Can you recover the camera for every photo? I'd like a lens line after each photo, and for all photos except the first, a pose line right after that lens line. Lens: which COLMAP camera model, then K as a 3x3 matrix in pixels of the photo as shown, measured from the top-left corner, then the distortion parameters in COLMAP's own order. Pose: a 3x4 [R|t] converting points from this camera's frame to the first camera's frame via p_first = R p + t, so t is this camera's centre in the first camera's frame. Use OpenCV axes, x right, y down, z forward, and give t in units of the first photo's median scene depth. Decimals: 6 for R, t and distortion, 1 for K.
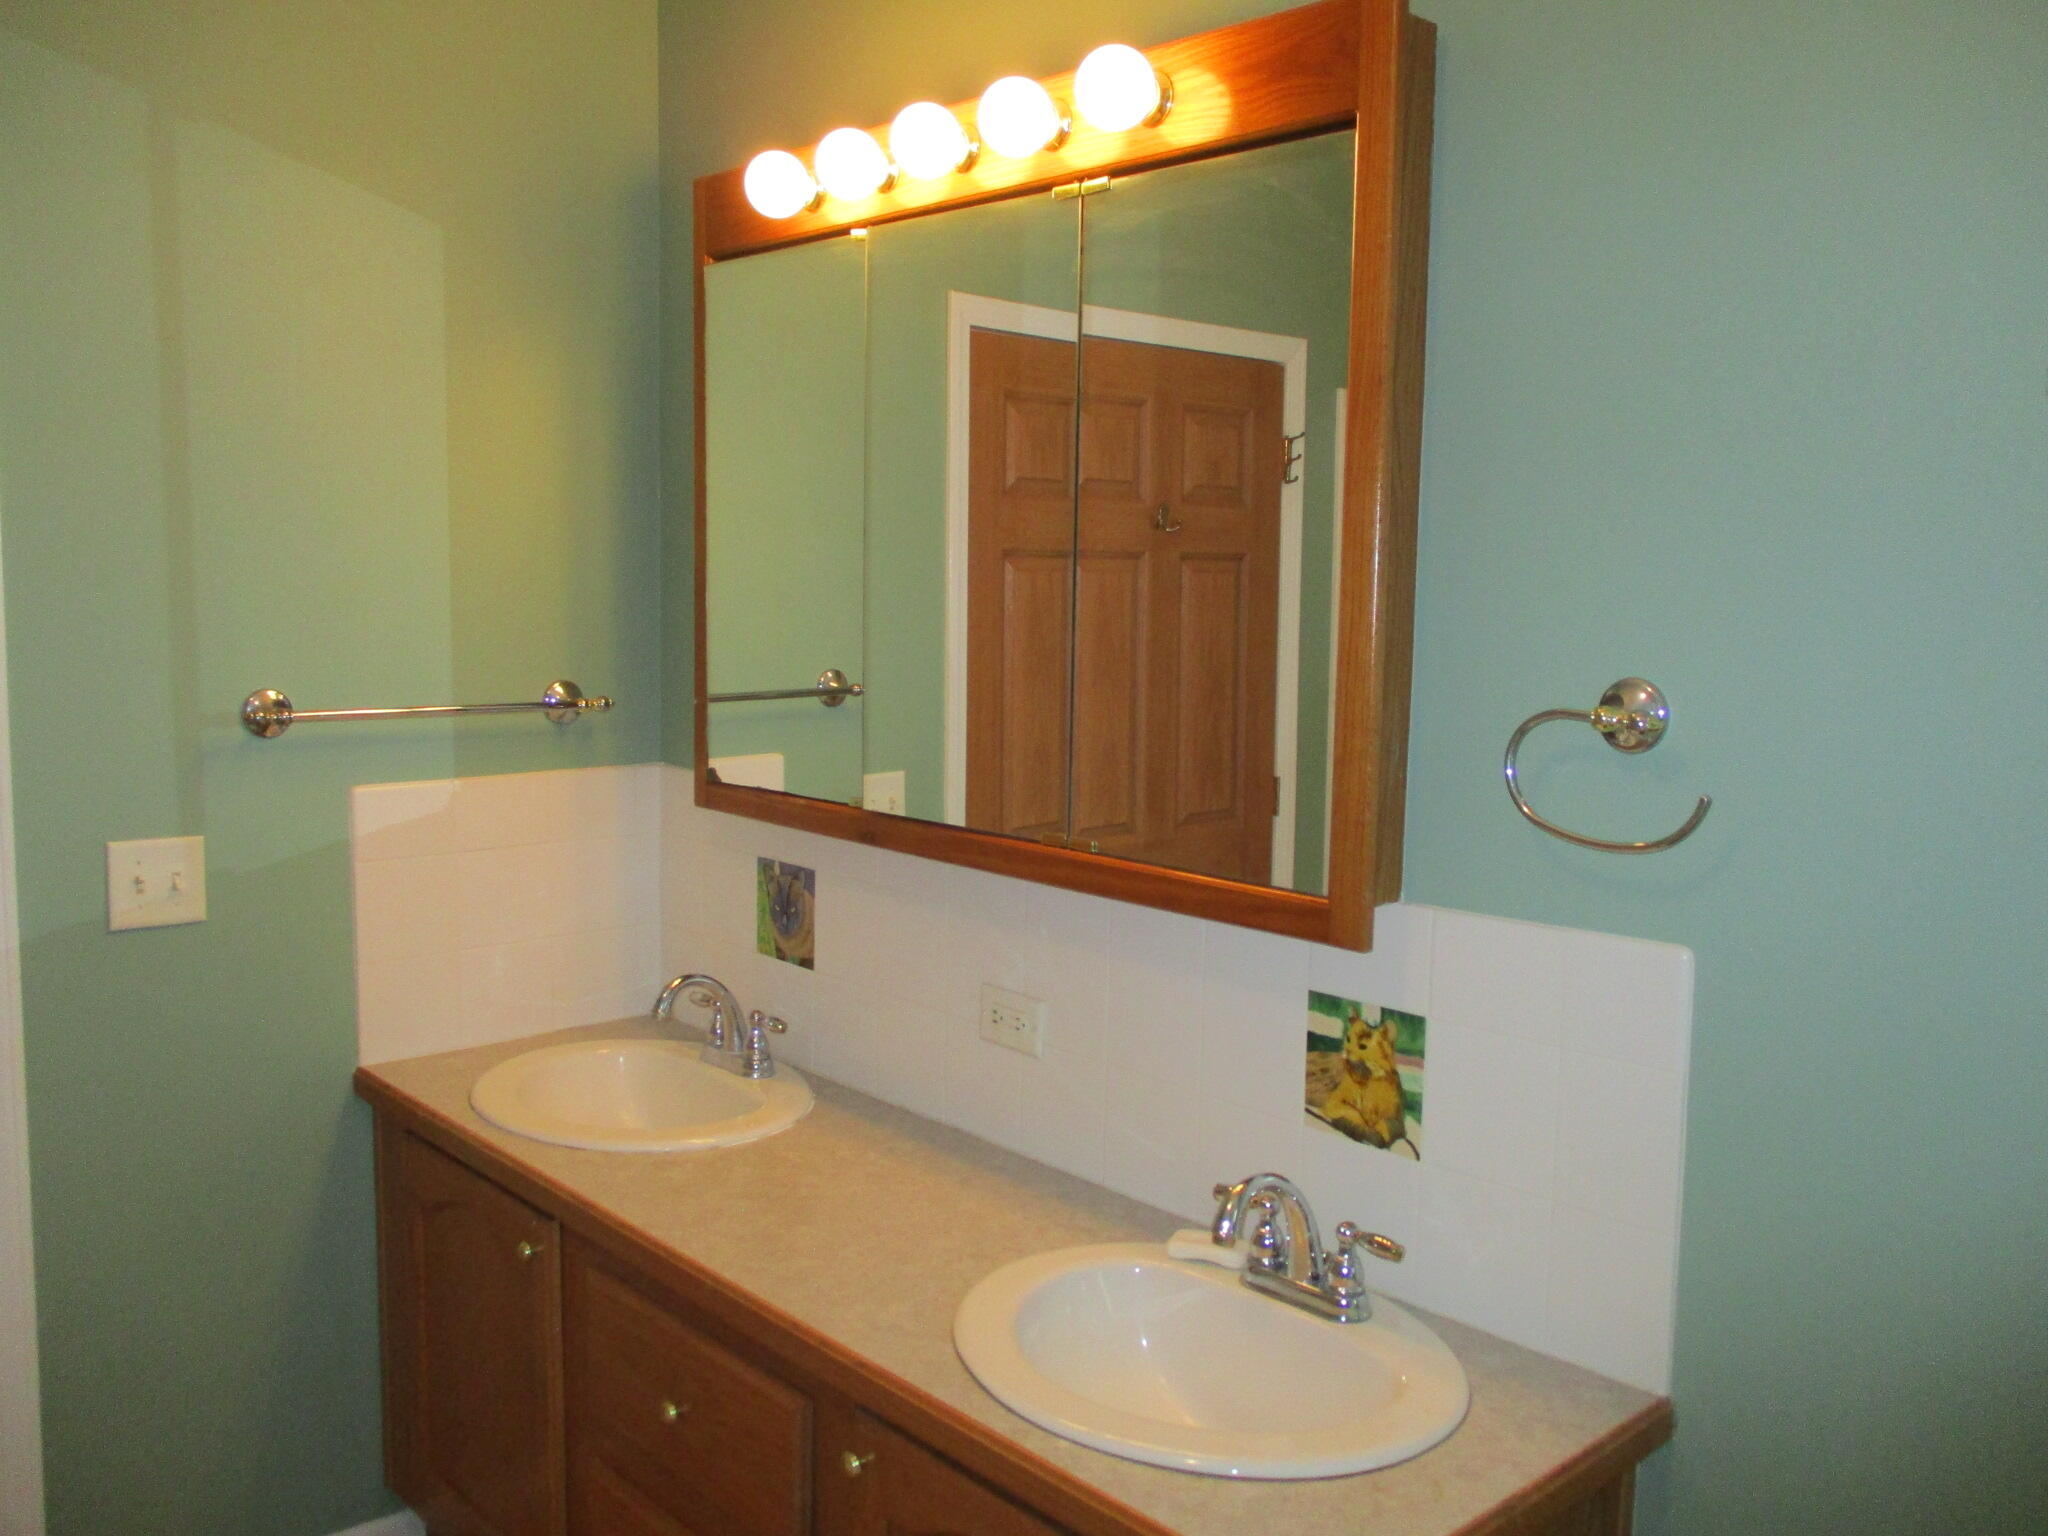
lens RADIAL K [[1727.1, 0, 1024.0], [0, 1727.1, 769.1], [0, 0, 1]] dist [-0.023568, -0.012413]
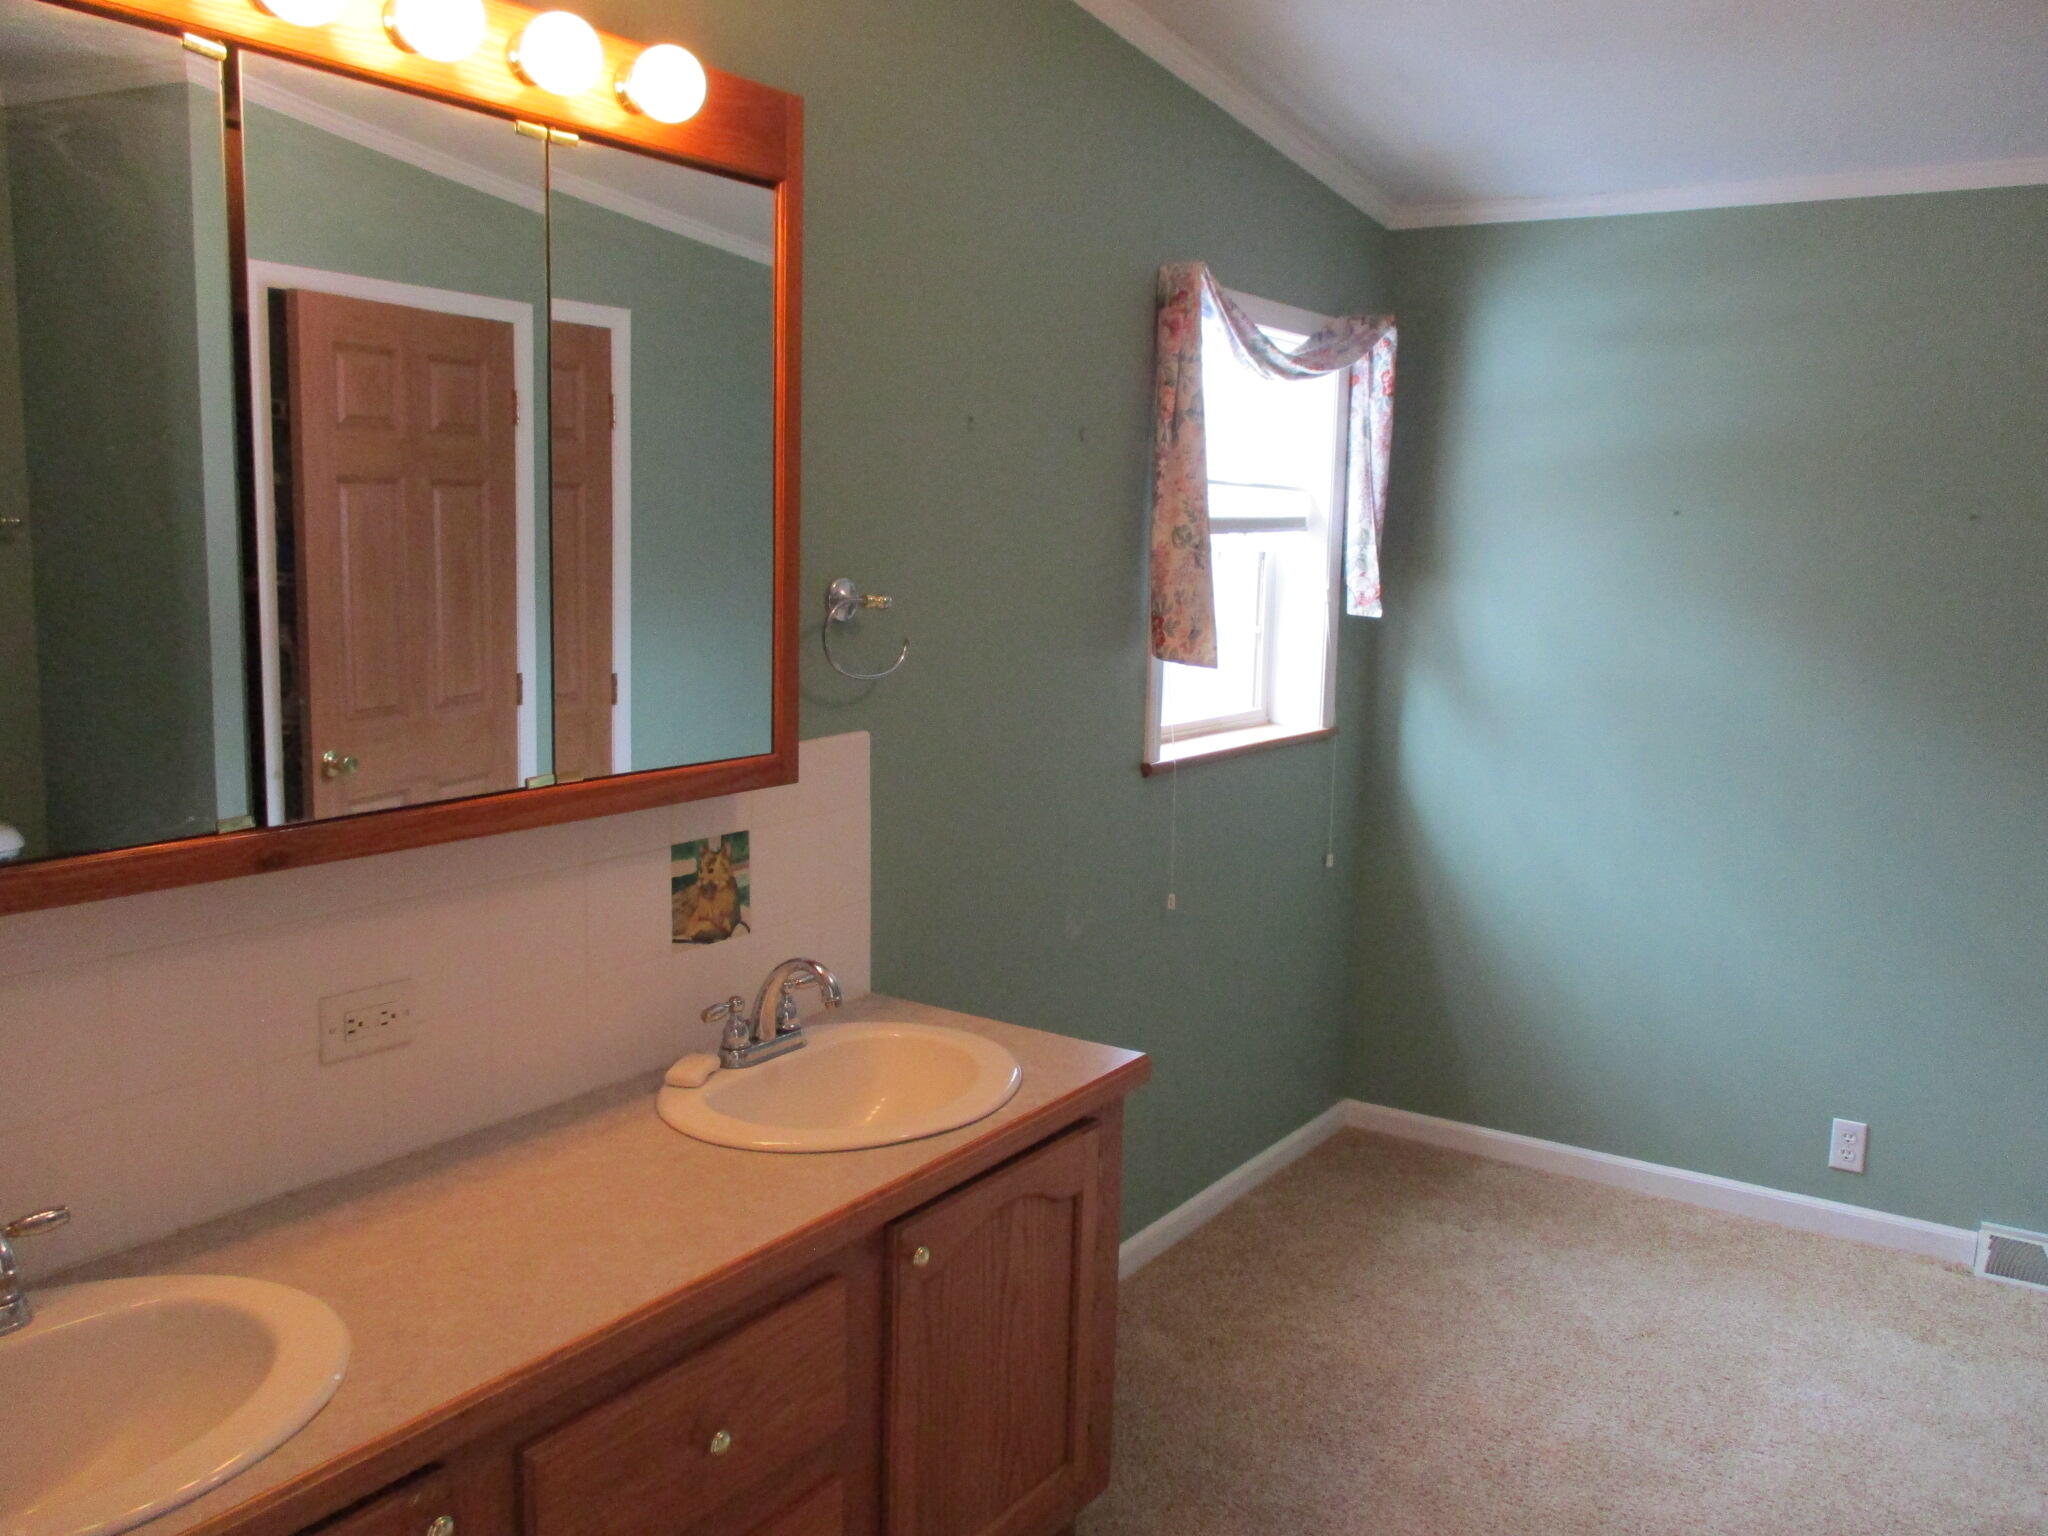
lens RADIAL K [[1727.1, 0, 1024.7], [0, 1727.1, 765.9], [0, 0, 1]] dist [-0.023568, -0.012413]
pose [[-0.253272, -0.154135, 0.955037, -1.111754], [0.087016, 0.979594, 0.181175, -0.136505], [-0.963474, 0.128990, -0.234692, 1.060070]]
